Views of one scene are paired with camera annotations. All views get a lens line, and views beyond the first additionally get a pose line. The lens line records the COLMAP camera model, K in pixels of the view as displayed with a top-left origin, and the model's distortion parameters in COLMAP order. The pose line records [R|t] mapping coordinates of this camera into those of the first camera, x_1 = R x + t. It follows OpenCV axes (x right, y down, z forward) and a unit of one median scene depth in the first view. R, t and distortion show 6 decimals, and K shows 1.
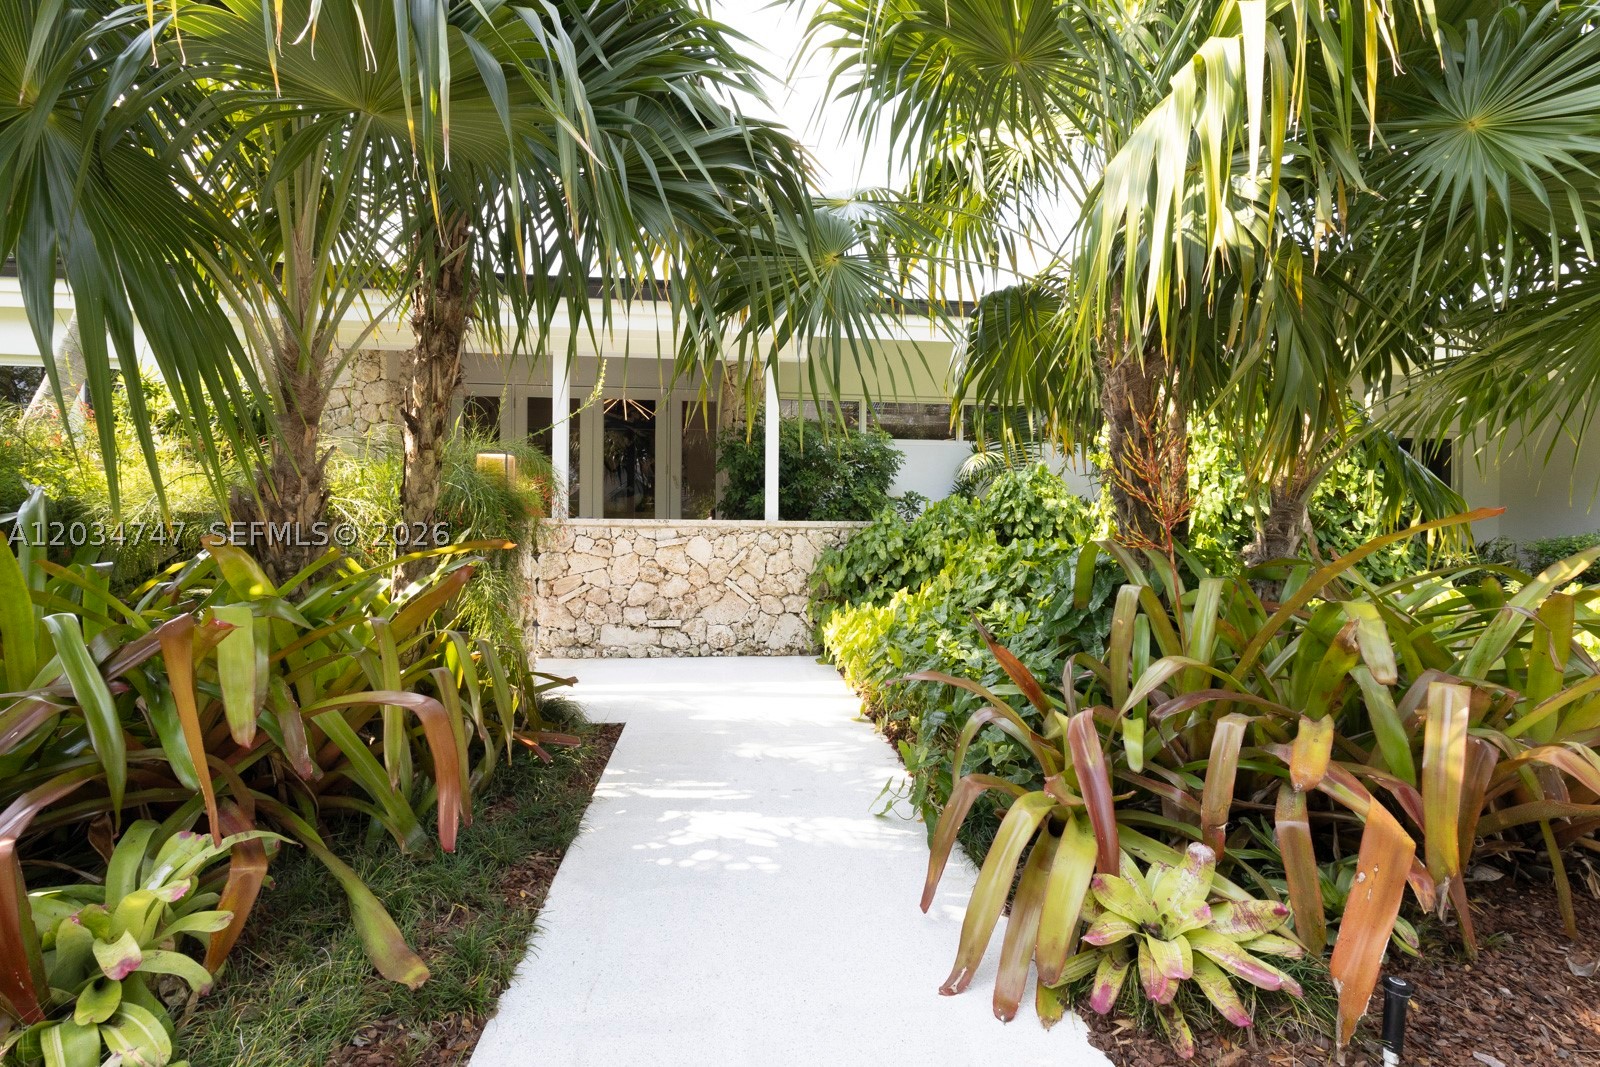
lens RADIAL K [[738.4, 0, 799.2], [0, 738.4, 532.1], [0, 0, 1]] dist [0.000923, 0.000967]
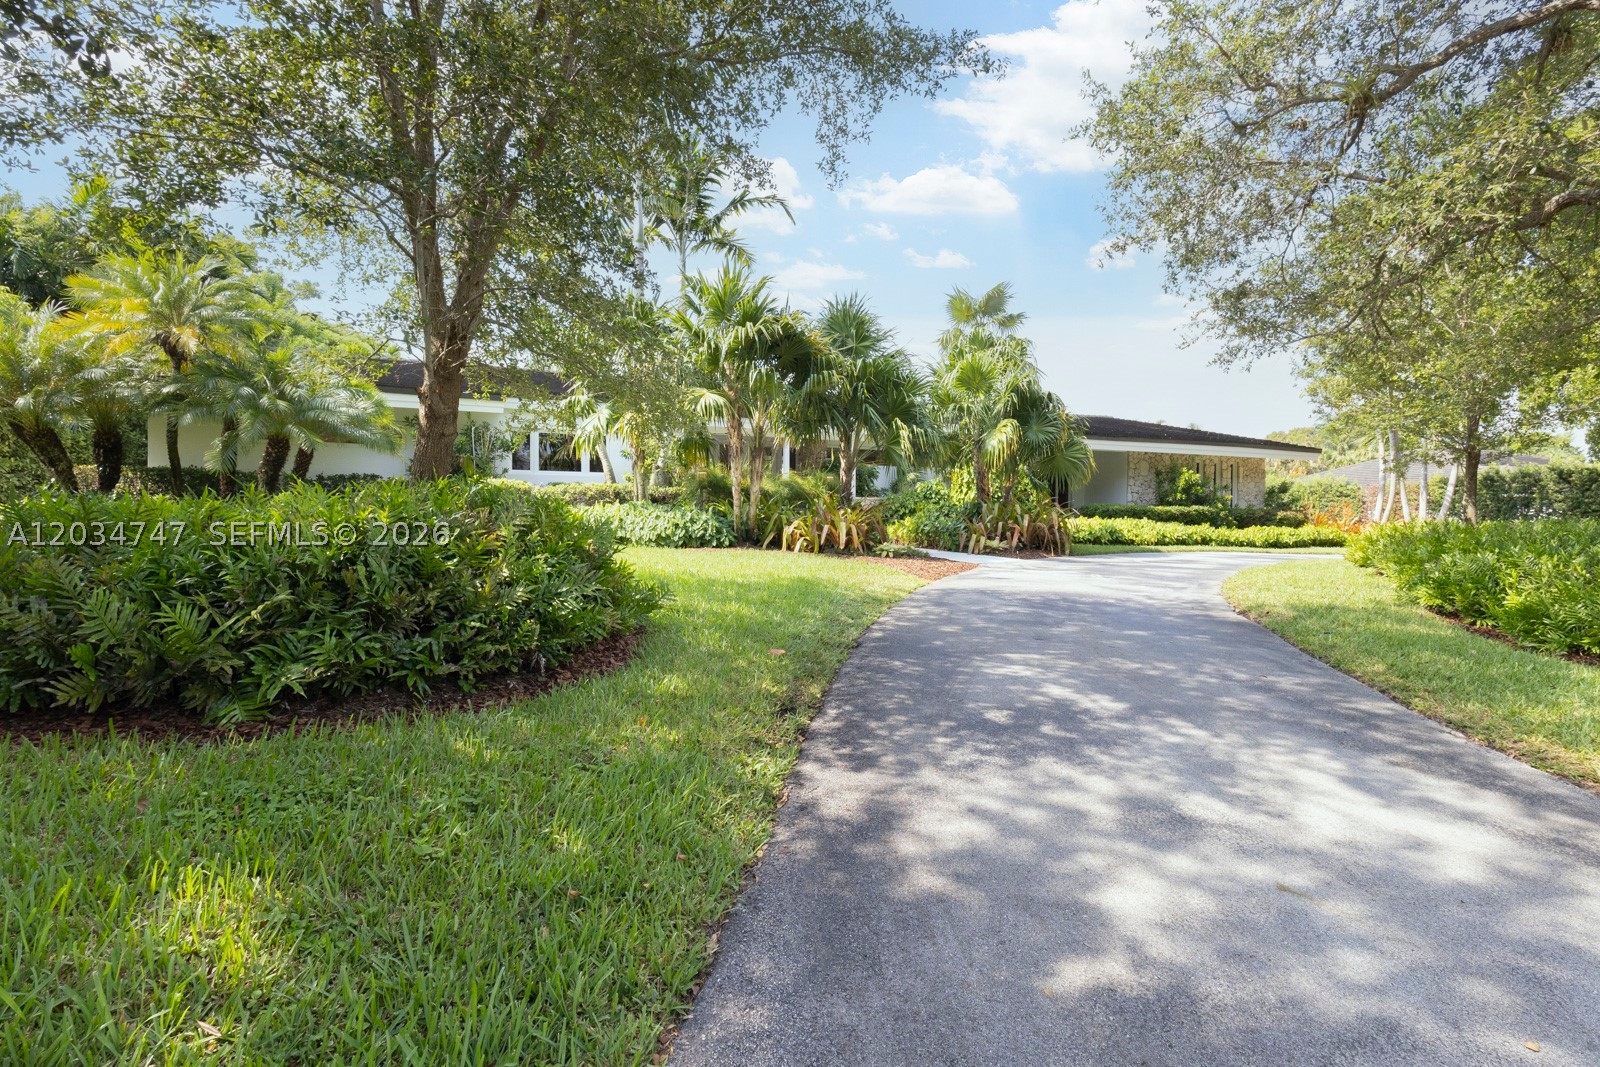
lens RADIAL K [[738.4, 0, 800.3], [0, 738.4, 530.6], [0, 0, 1]] dist [0.000923, 0.000967]
pose [[0.955392, -0.002883, 0.295327, -2.779851], [0.001193, 0.999982, 0.005902, 0.251577], [-0.295339, -0.005286, 0.955378, -4.321510]]
